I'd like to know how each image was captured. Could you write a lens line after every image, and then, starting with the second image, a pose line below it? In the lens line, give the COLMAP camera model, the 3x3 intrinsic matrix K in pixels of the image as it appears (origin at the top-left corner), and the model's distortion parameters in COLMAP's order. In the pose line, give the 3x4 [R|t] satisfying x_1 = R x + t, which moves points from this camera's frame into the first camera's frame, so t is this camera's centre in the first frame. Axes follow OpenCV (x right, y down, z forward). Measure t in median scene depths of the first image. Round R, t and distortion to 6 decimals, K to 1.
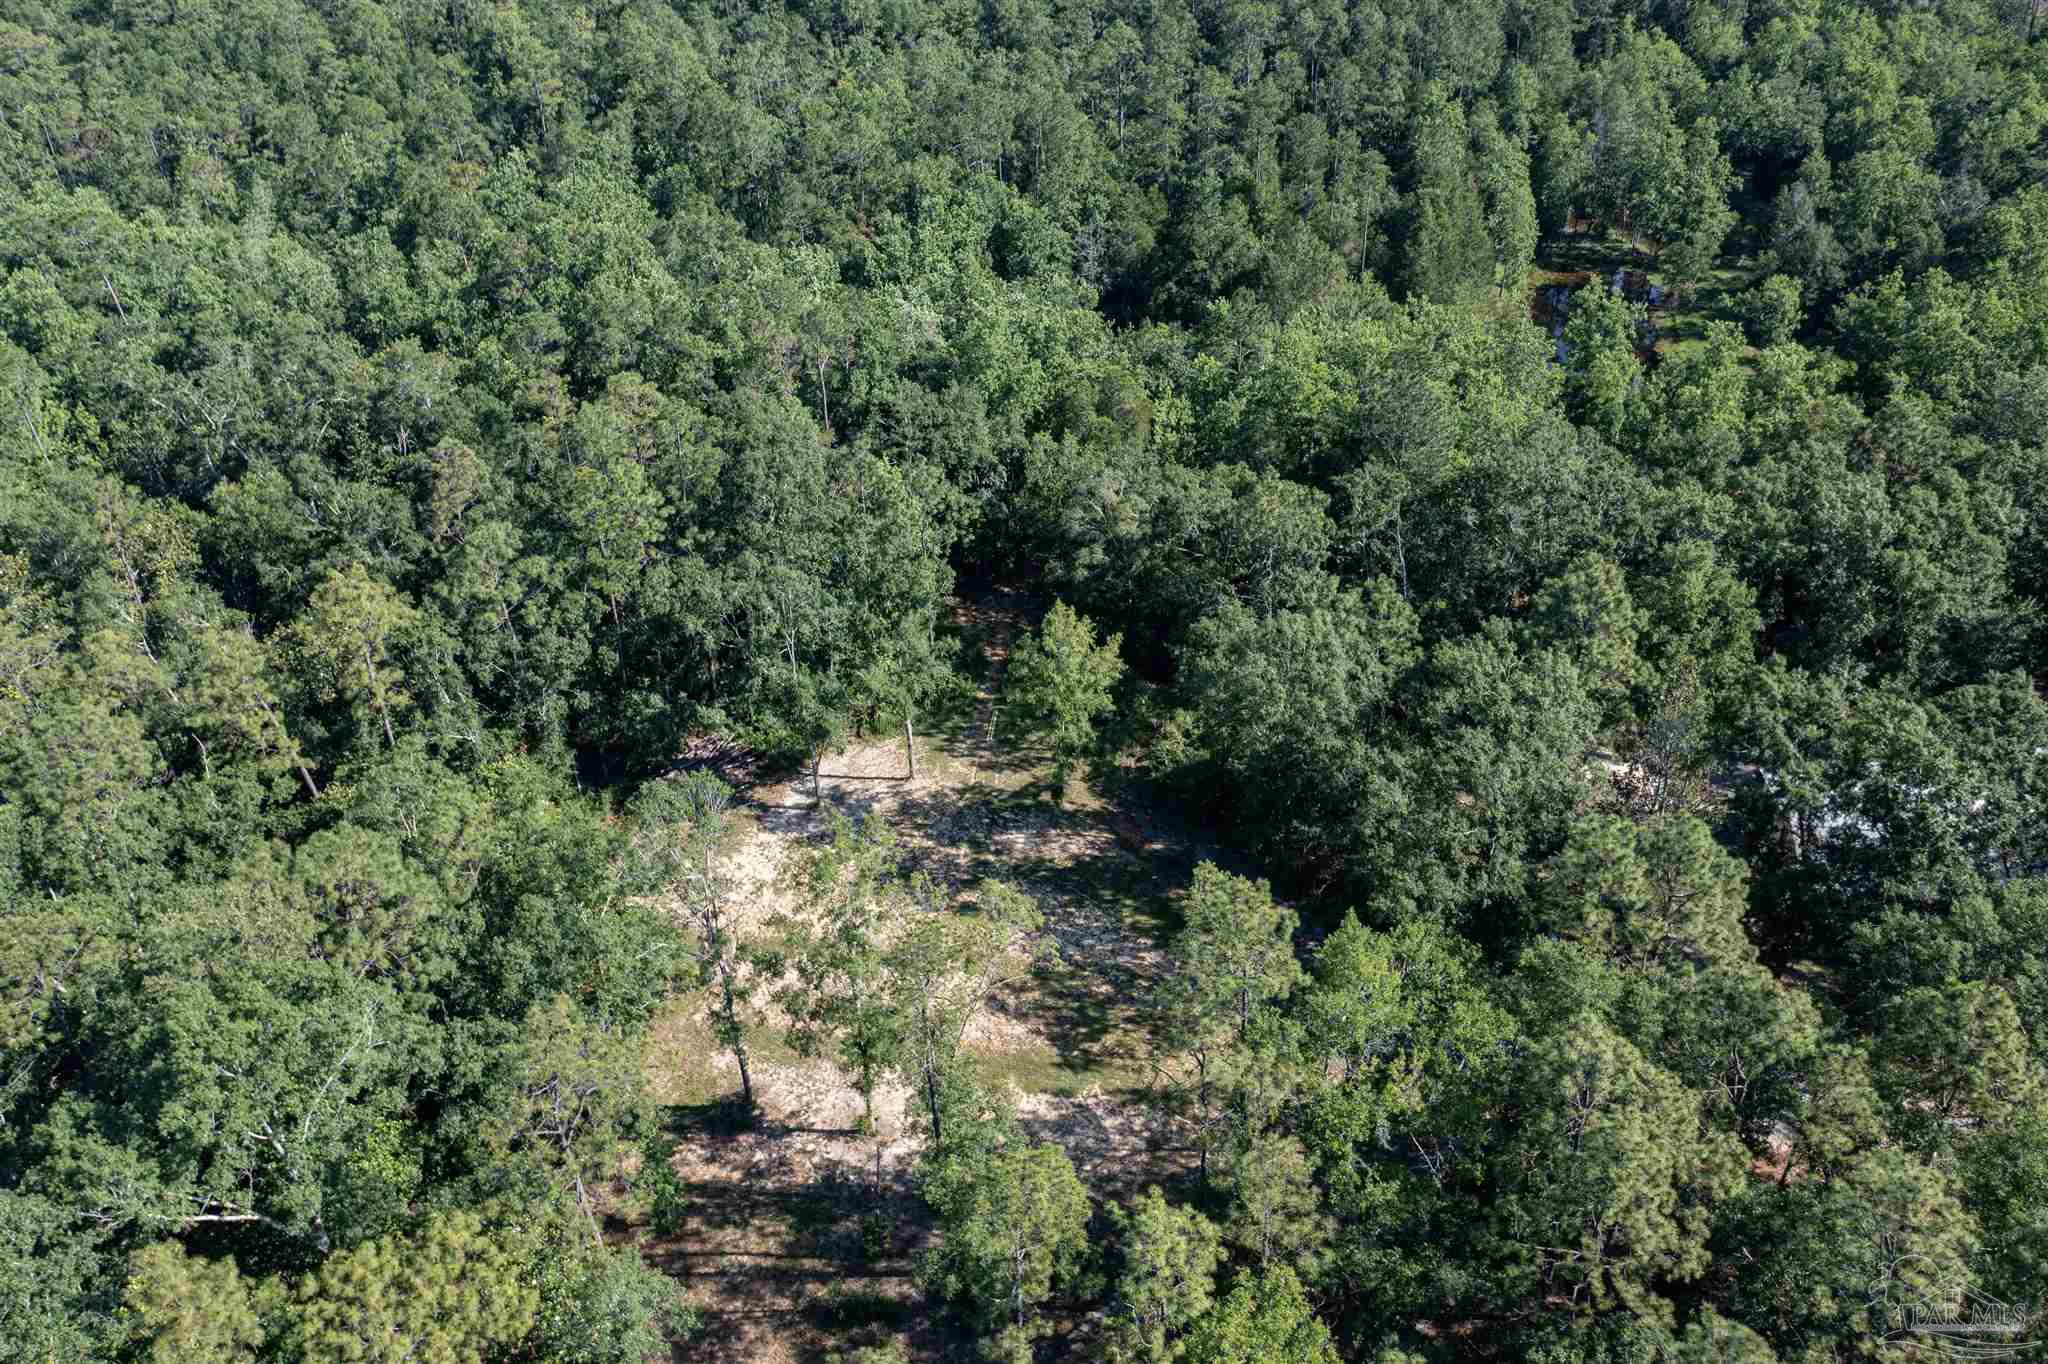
lens RADIAL K [[1630.0, 0, 1021.3], [0, 1630.0, 675.6], [0, 0, 1]] dist [-0.013278, 0.004699]
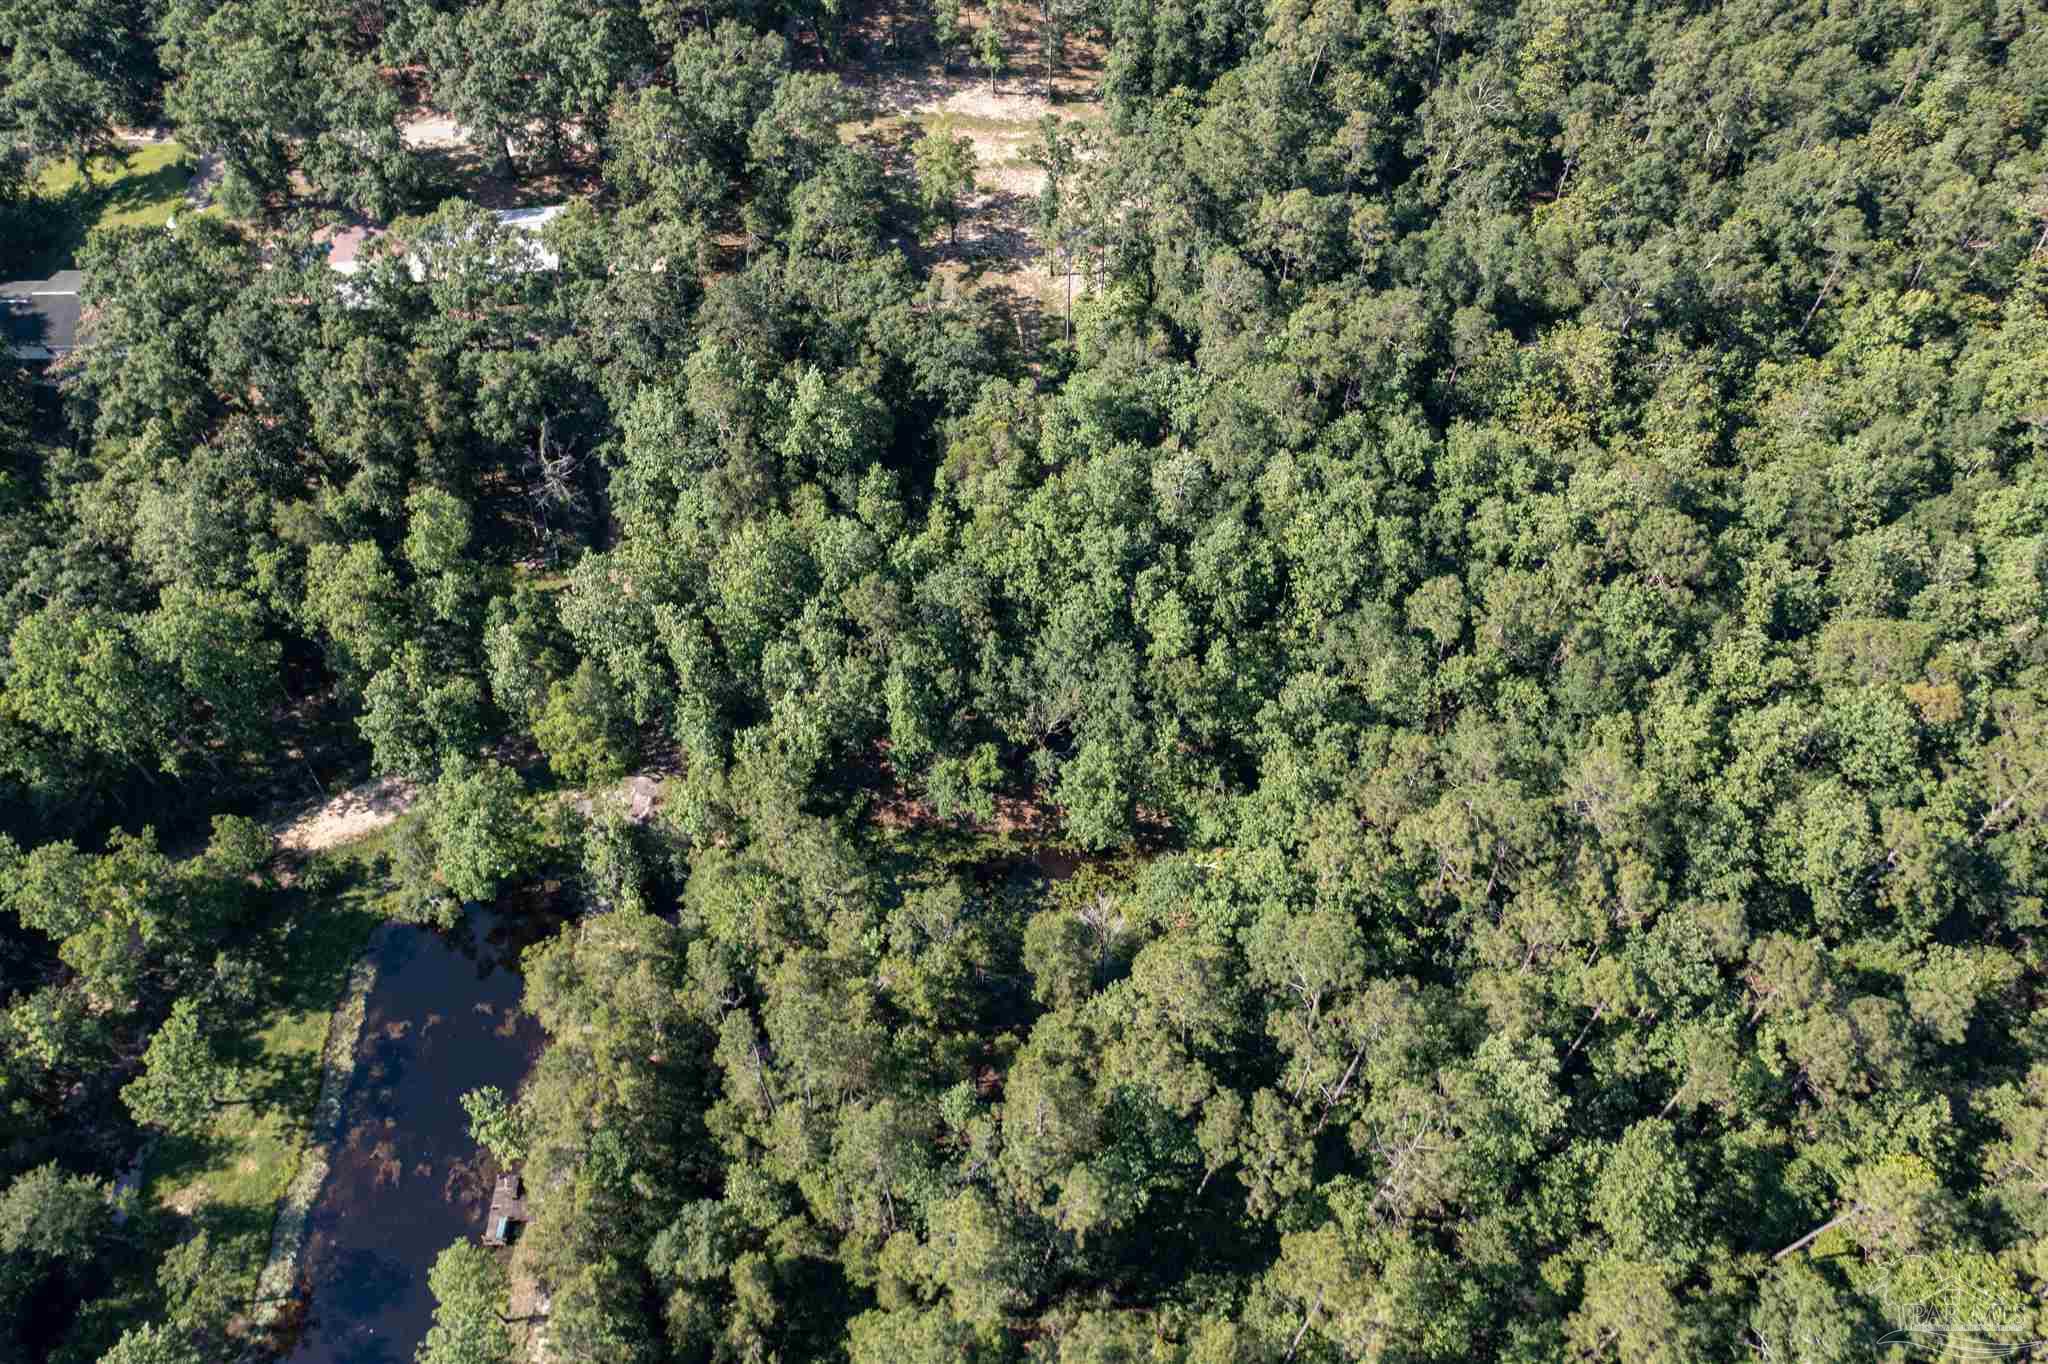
lens RADIAL K [[1630.0, 0, 1033.8], [0, 1630.0, 680.4], [0, 0, 1]] dist [-0.013278, 0.004699]
pose [[-0.975351, 0.199148, -0.095026, 0.191796], [-0.087619, 0.045705, 0.995105, -1.597880], [0.202516, 0.978903, -0.027129, 1.483660]]
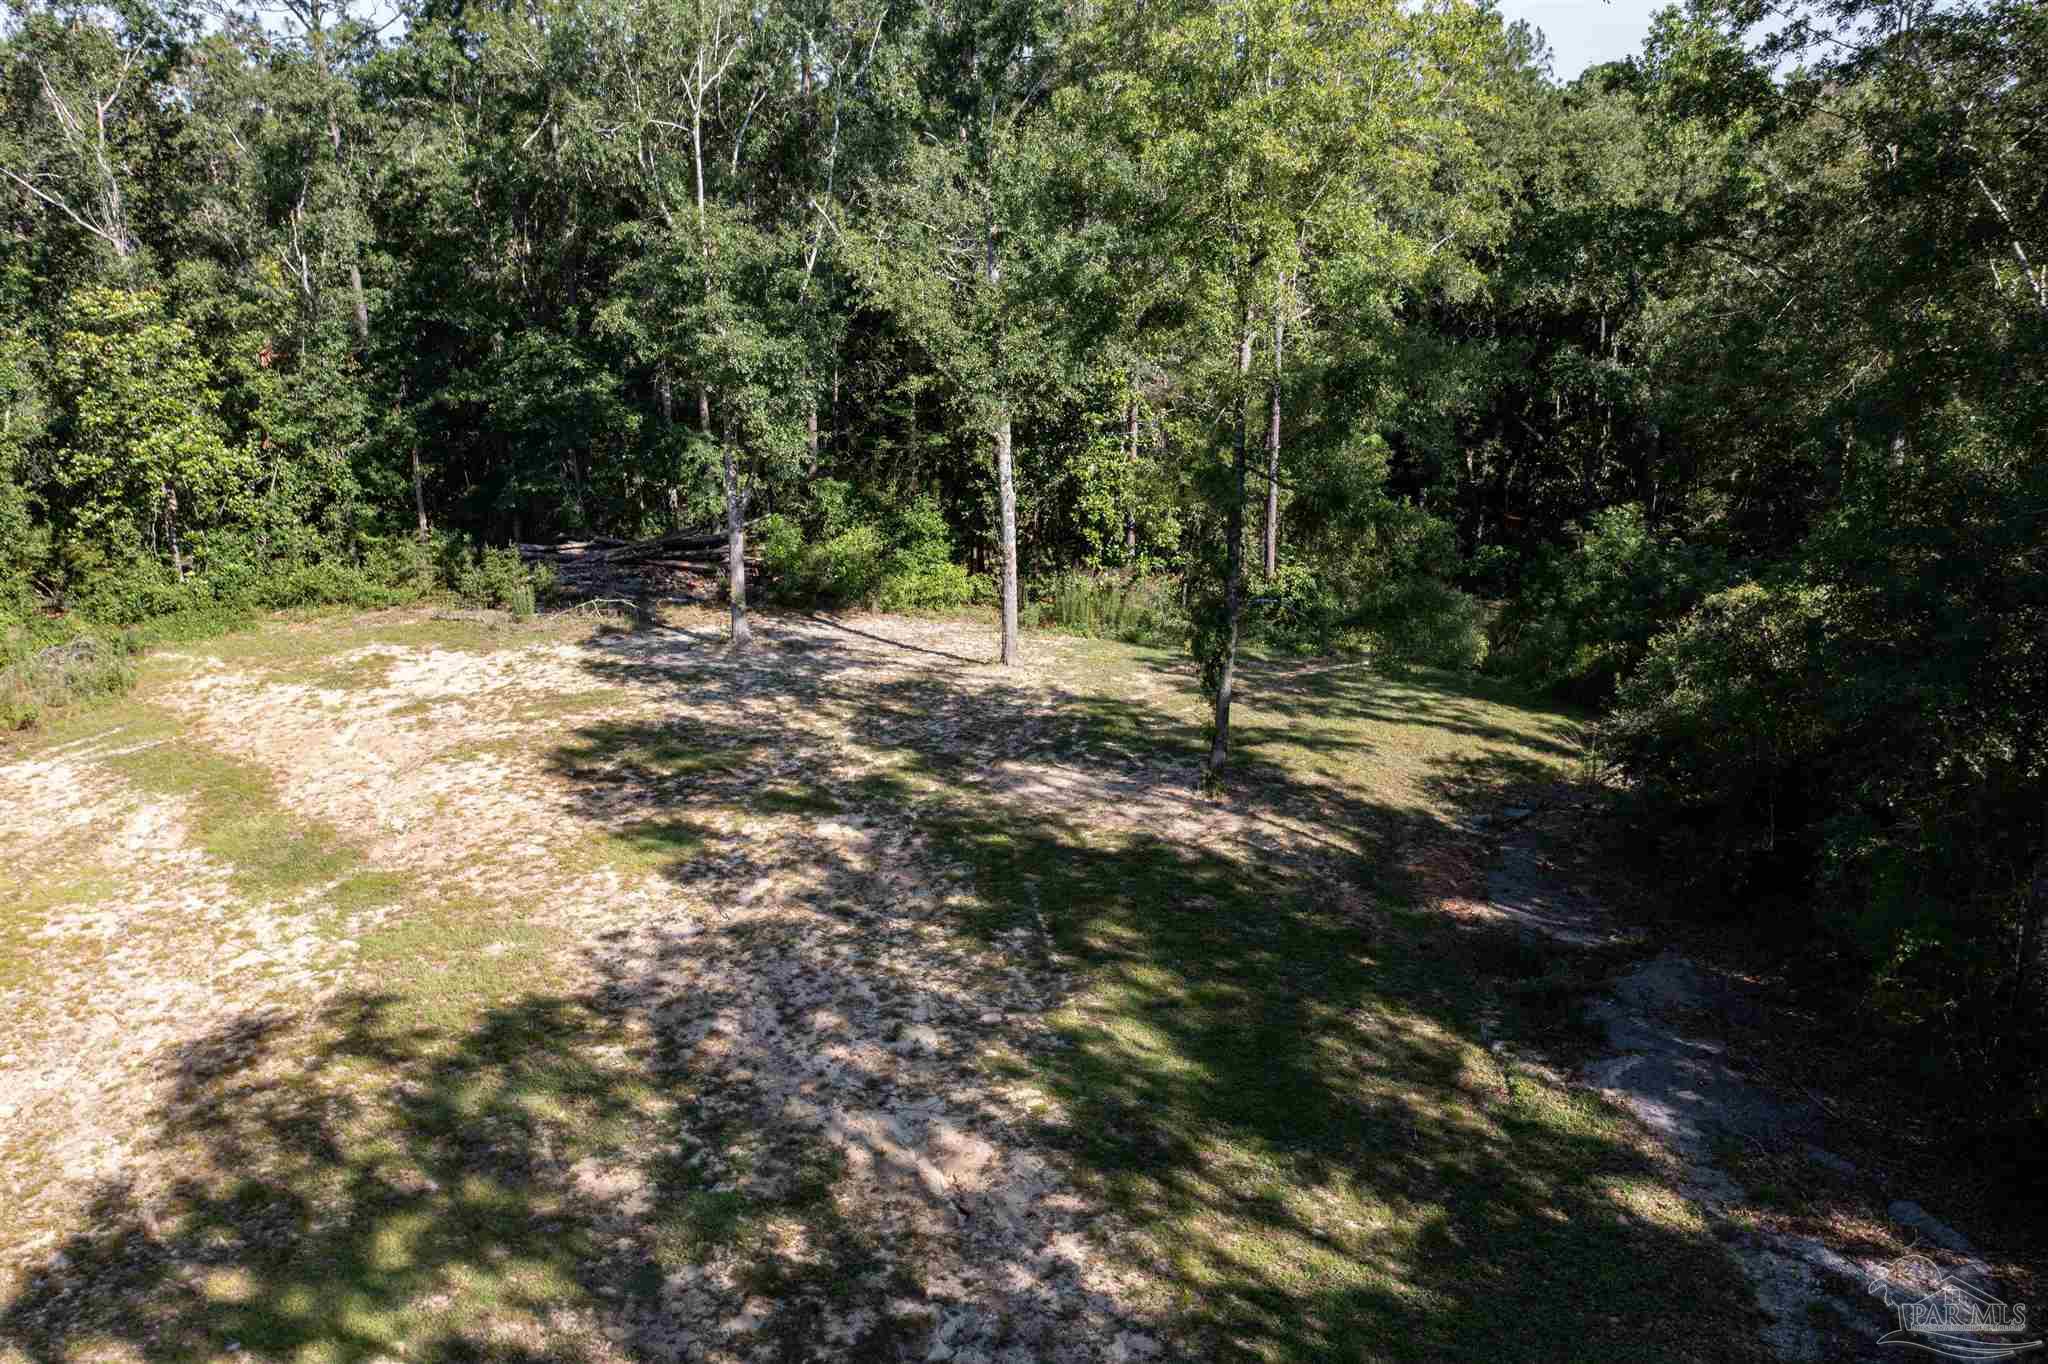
lens RADIAL K [[1630.0, 0, 1024.2], [0, 1630.0, 674.6], [0, 0, 1]] dist [-0.013278, 0.004699]
pose [[0.799344, 0.194505, -0.568522, 0.150678], [-0.351648, 0.918638, -0.180131, 0.133264], [0.487229, 0.343906, 0.802705, 0.728042]]
